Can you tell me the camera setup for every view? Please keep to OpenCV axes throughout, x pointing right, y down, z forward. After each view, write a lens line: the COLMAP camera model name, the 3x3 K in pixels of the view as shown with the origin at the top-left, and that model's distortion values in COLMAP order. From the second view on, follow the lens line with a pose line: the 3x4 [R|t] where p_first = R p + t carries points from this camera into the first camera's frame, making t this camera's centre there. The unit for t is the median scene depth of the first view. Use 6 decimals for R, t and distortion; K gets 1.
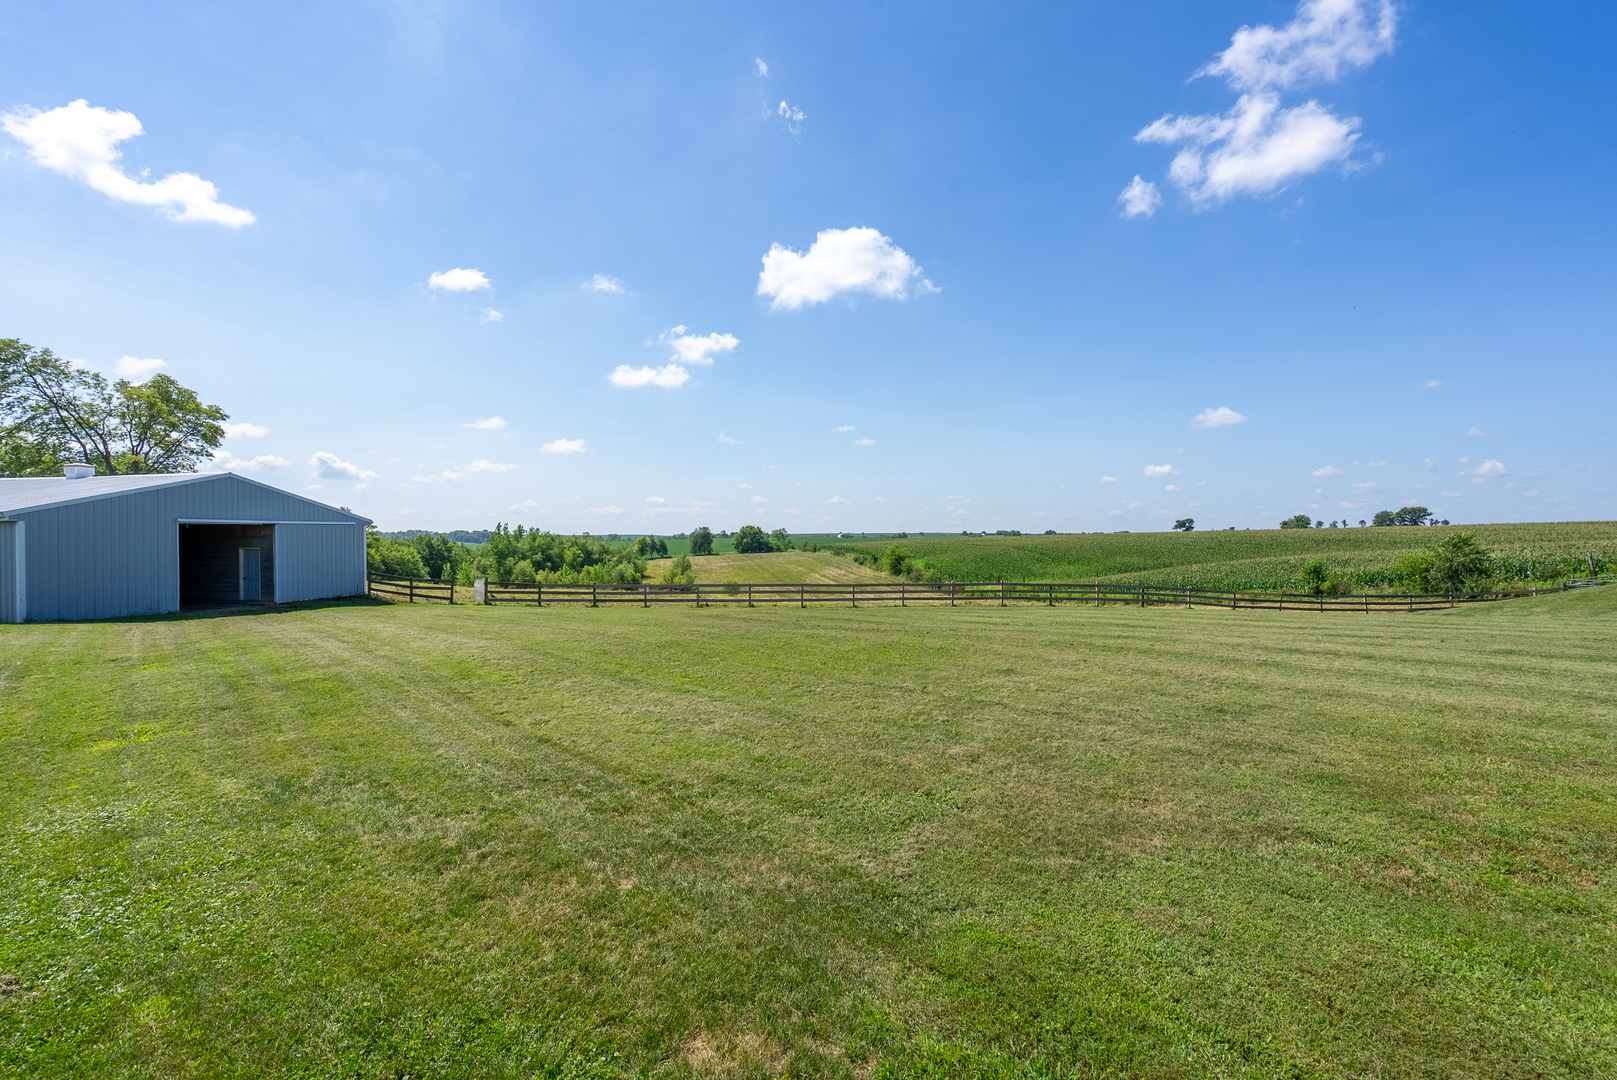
lens RADIAL K [[750.7, 0, 804.4], [0, 750.7, 552.5], [0, 0, 1]] dist [0.015617, 0.000502]
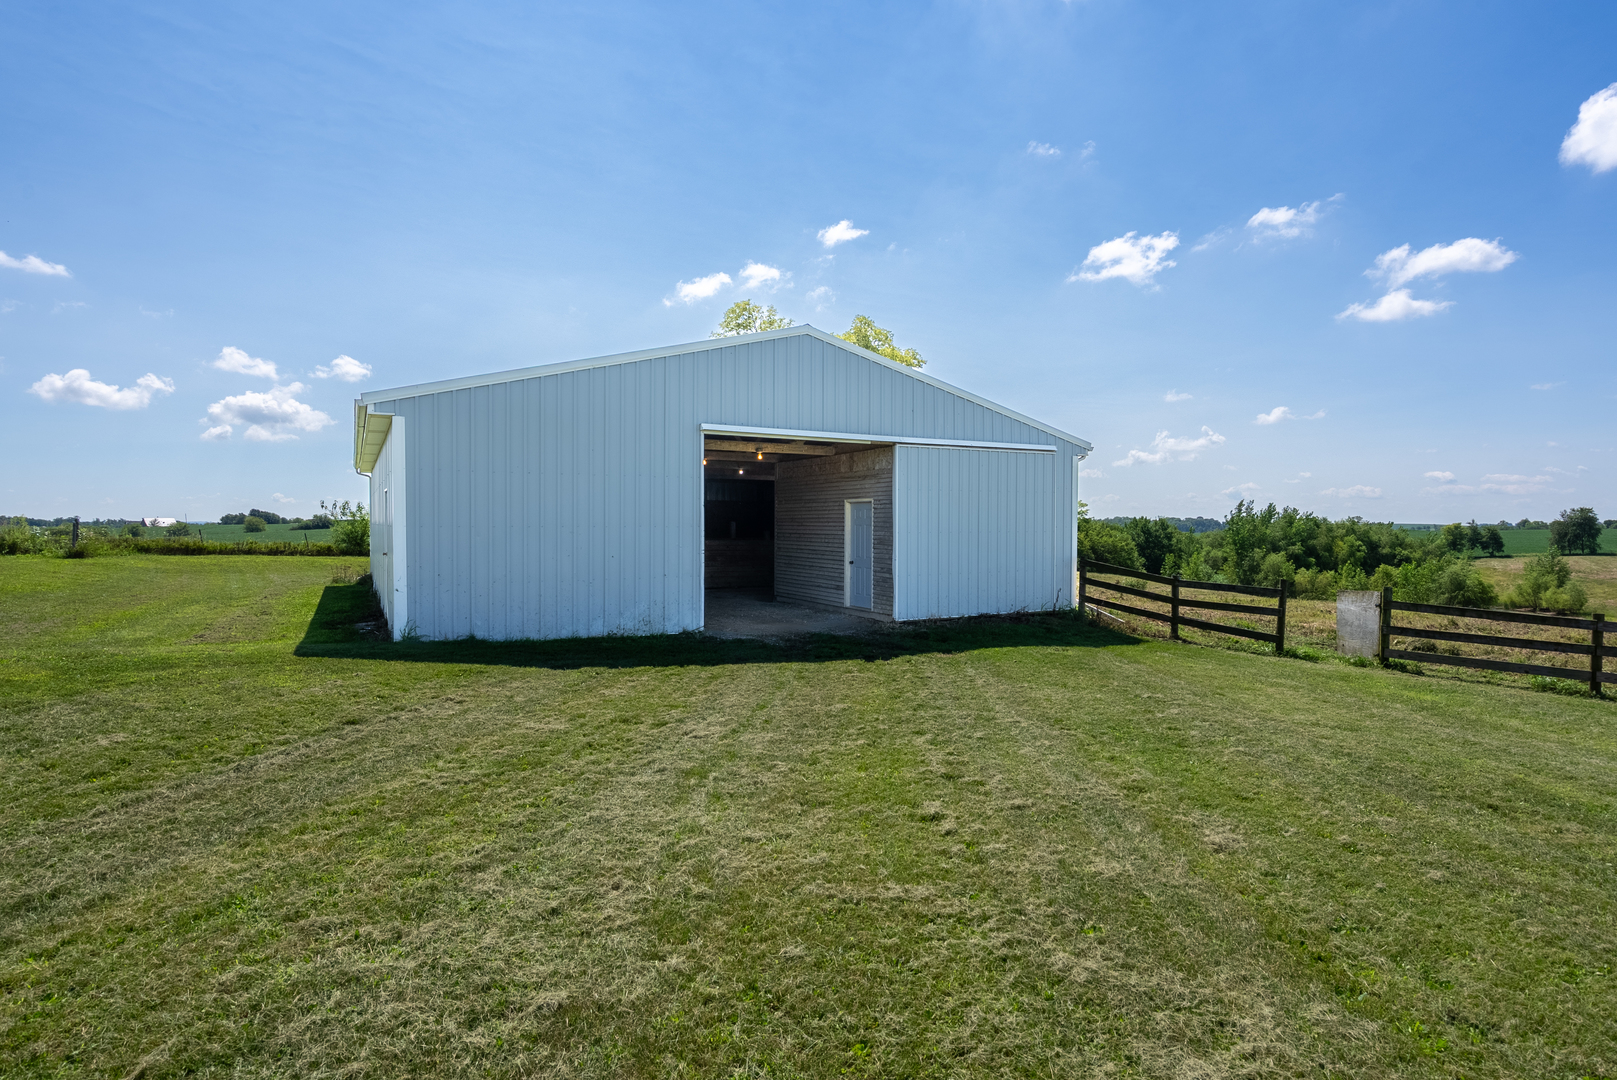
lens RADIAL K [[827.4, 0, 801.6], [0, 827.4, 533.7], [0, 0, 1]] dist [0.005115, 0.000721]
pose [[0.664673, 0.014915, -0.746985, -0.092457], [-0.024205, 0.999706, -0.001576, 0.004343], [0.746742, 0.019128, 0.664839, 0.158033]]
